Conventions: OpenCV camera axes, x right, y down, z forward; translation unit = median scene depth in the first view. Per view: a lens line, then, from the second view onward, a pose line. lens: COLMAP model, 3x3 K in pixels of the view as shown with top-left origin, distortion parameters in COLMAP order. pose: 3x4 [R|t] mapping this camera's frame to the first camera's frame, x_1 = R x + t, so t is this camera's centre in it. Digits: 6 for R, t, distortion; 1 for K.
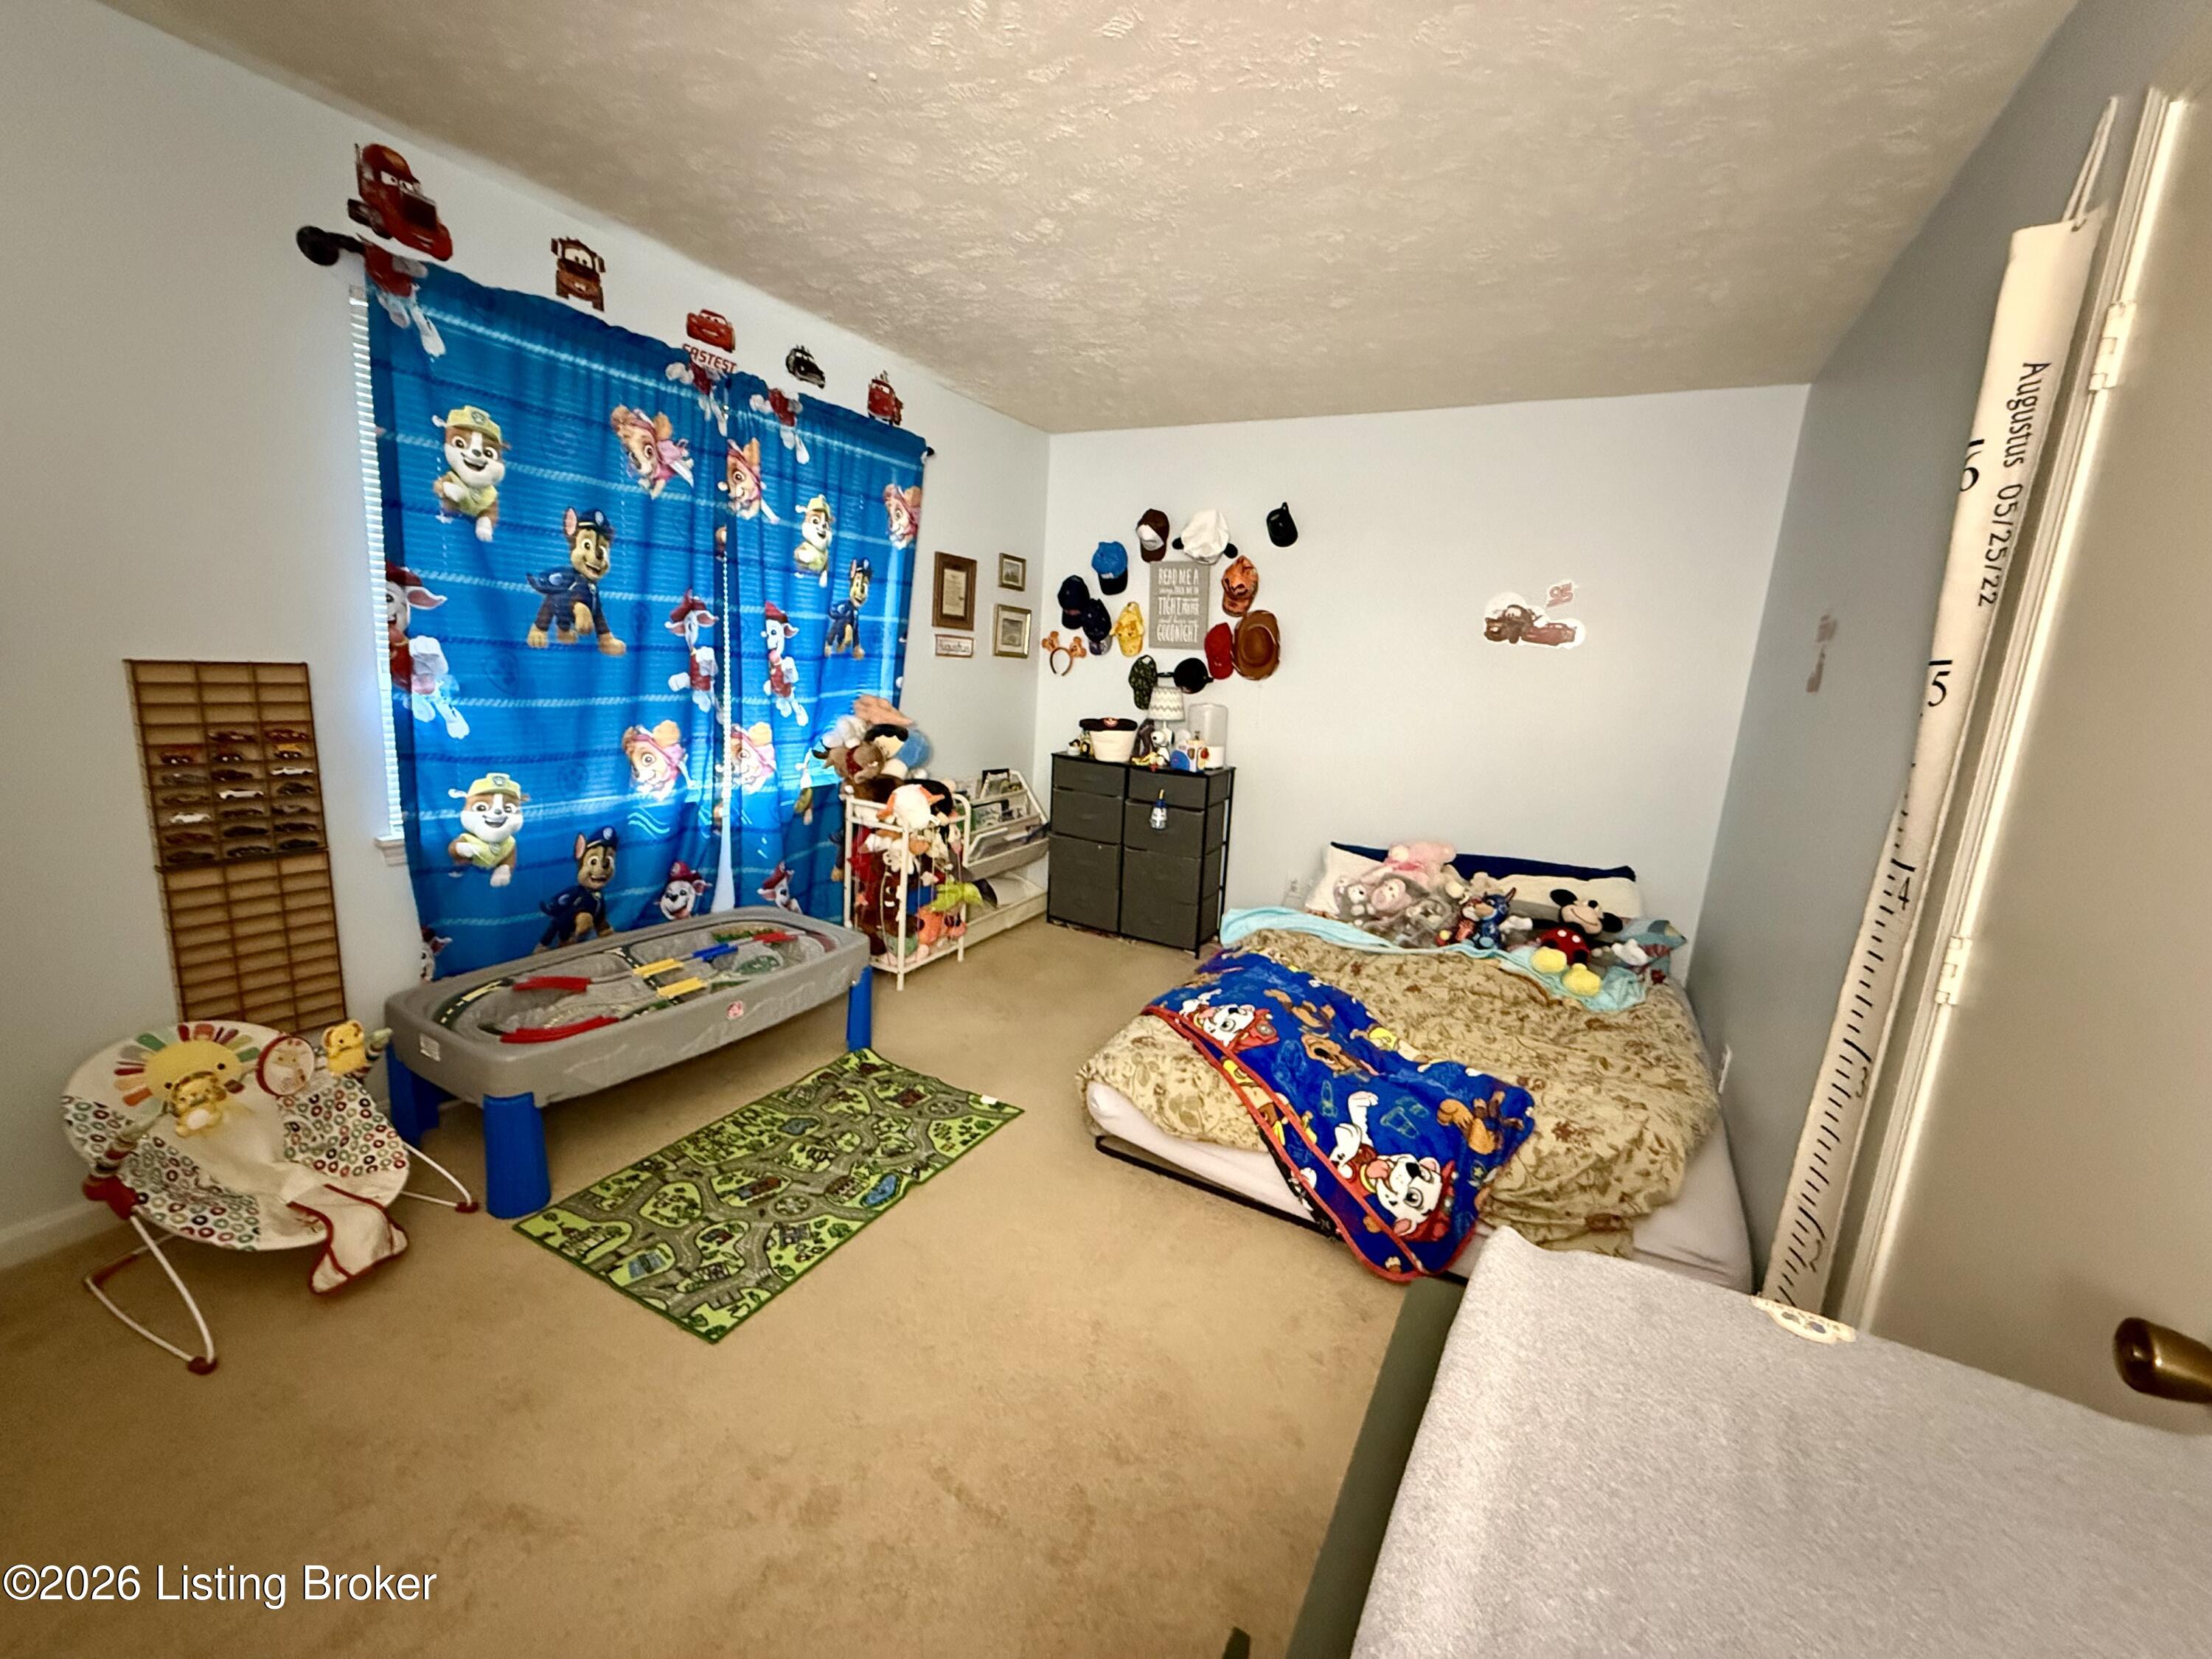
lens RADIAL K [[882.6, 0, 1100.9], [0, 882.6, 828.8], [0, 0, 1]] dist [-0.000645, -0.000141]
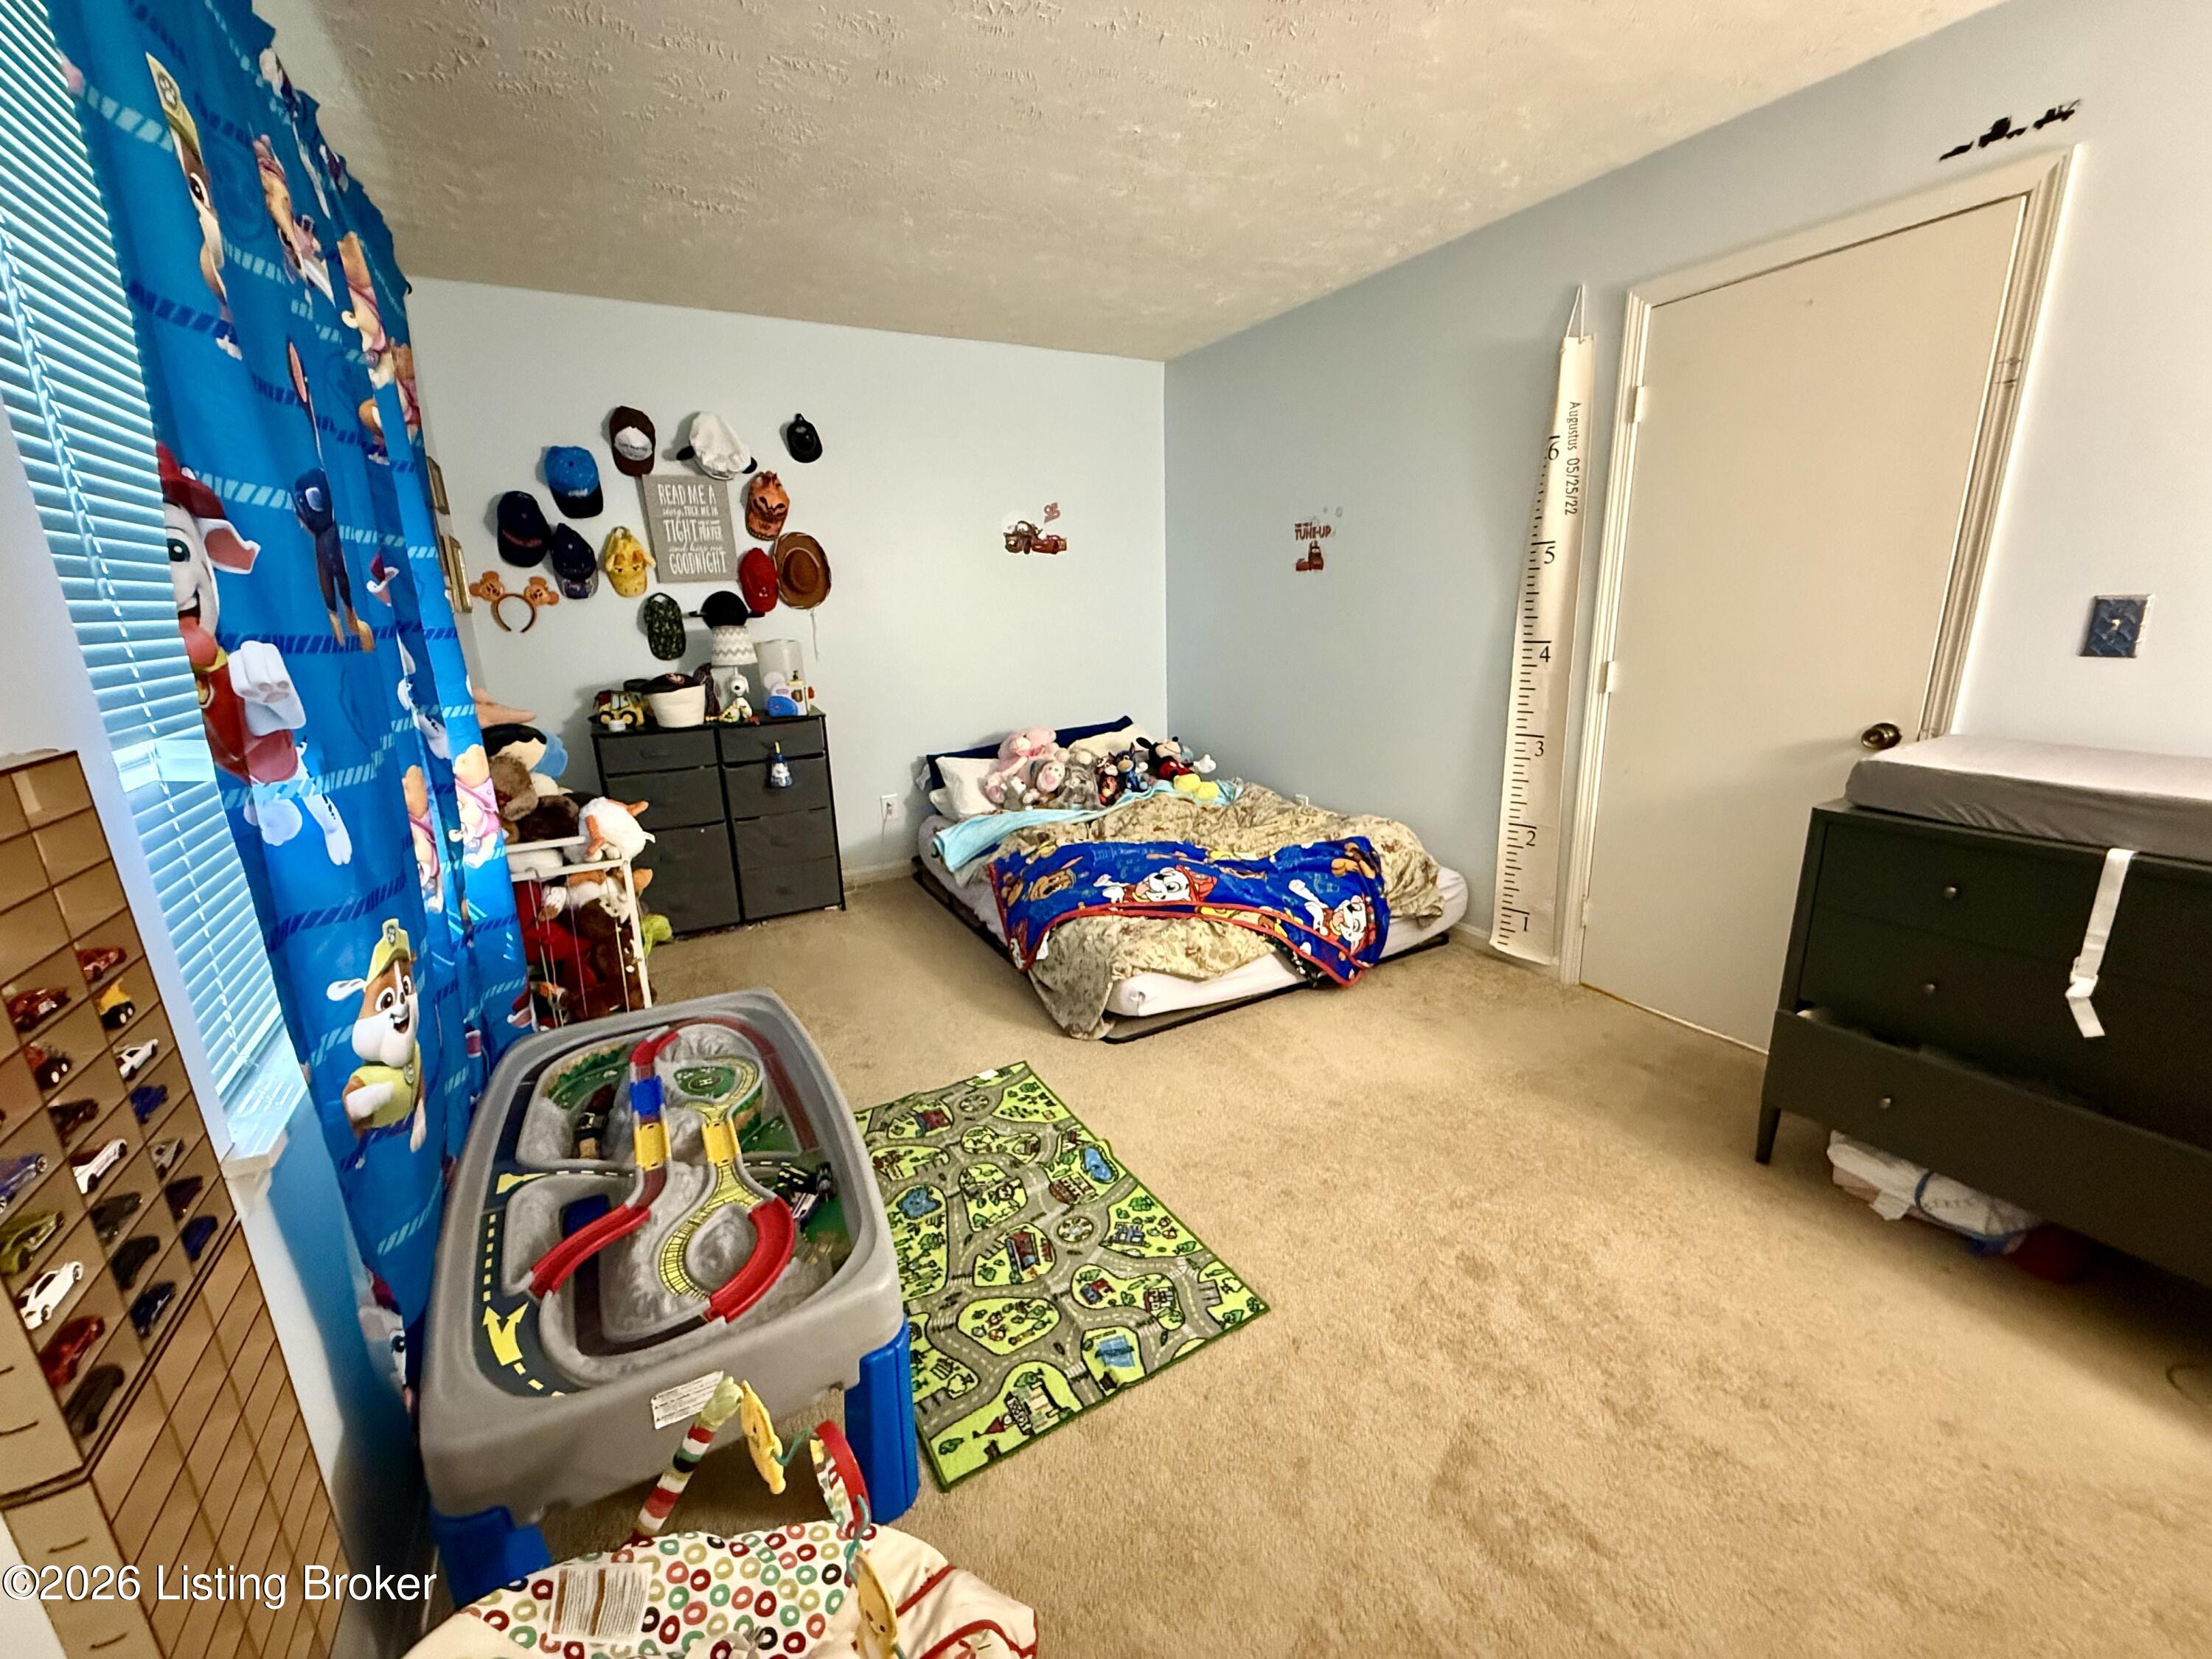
lens RADIAL K [[882.6, 0, 1100.9], [0, 882.6, 828.8], [0, 0, 1]] dist [-0.000645, -0.000141]
pose [[0.520585, -0.297175, 0.800424, -0.791644], [0.227592, 0.951853, 0.205373, -0.111543], [-0.822918, 0.075256, 0.563154, 0.386859]]
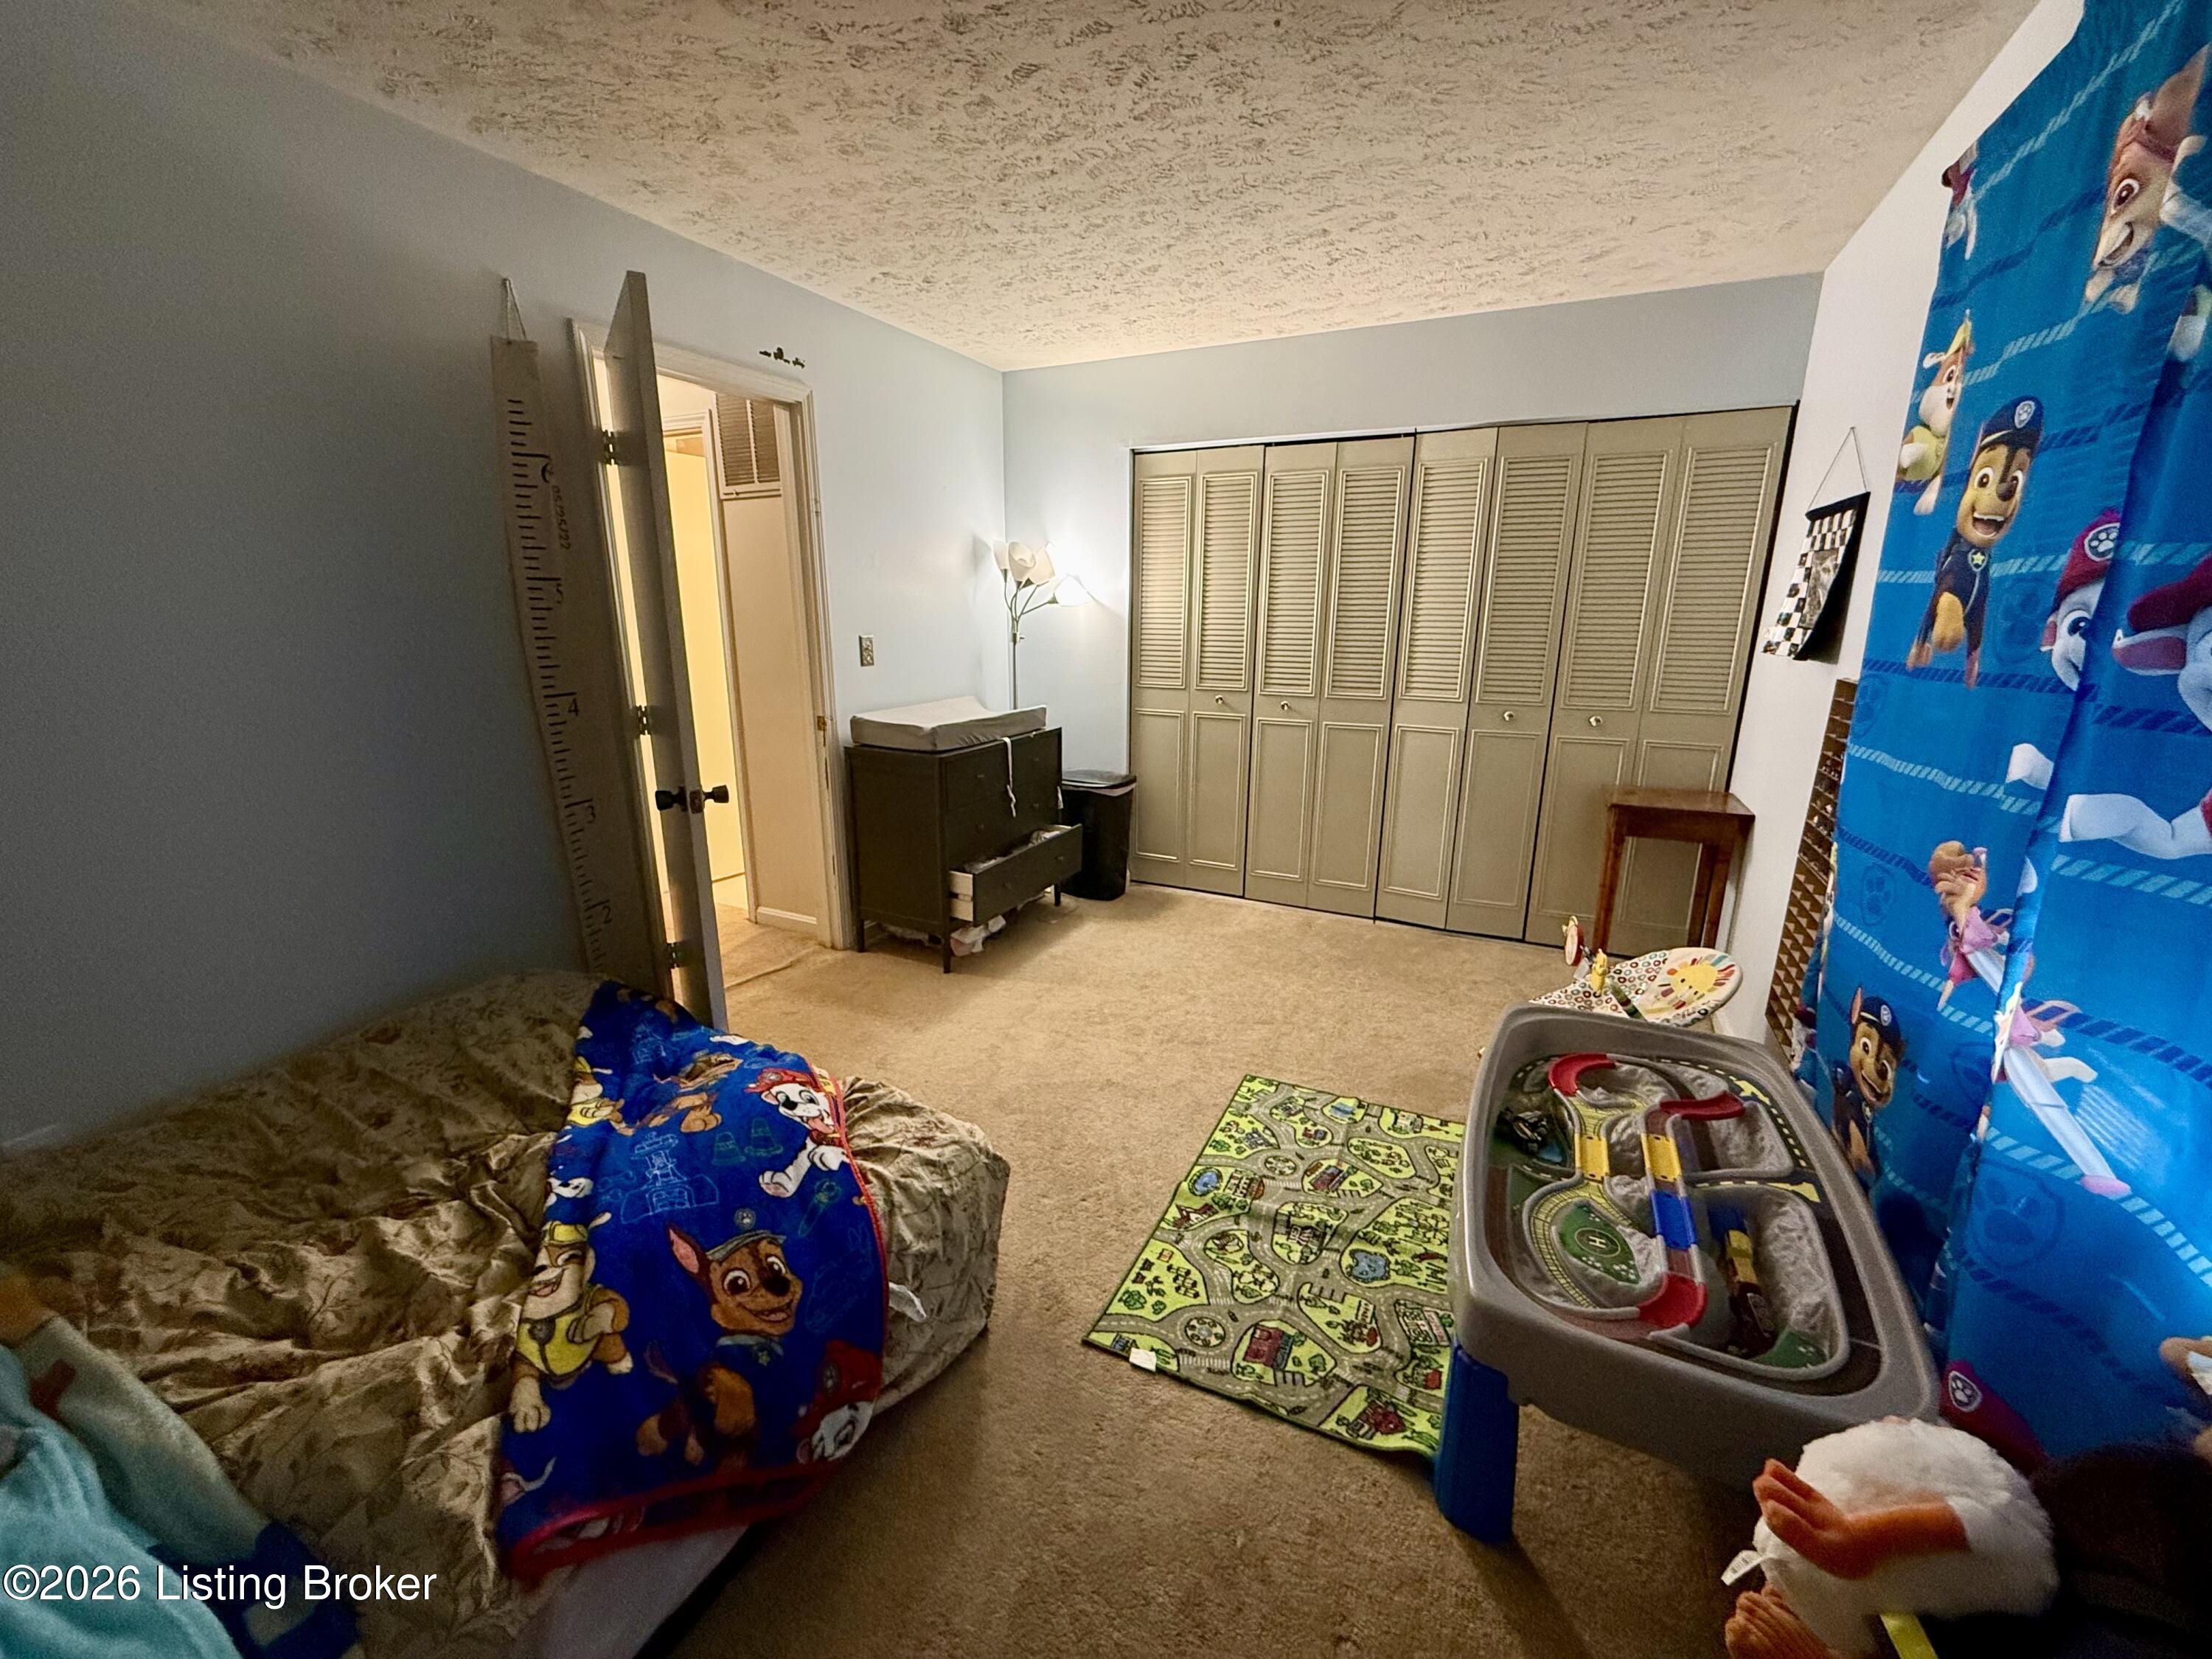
lens RADIAL K [[885.9, 0, 1115.2], [0, 885.9, 816.3], [0, 0, 1]] dist [0.000885, 0.000011]
pose [[-0.995190, -0.057790, -0.079104, -0.041938], [-0.085493, 0.906603, 0.413235, -0.310205], [0.047835, 0.418010, -0.907182, 1.512997]]
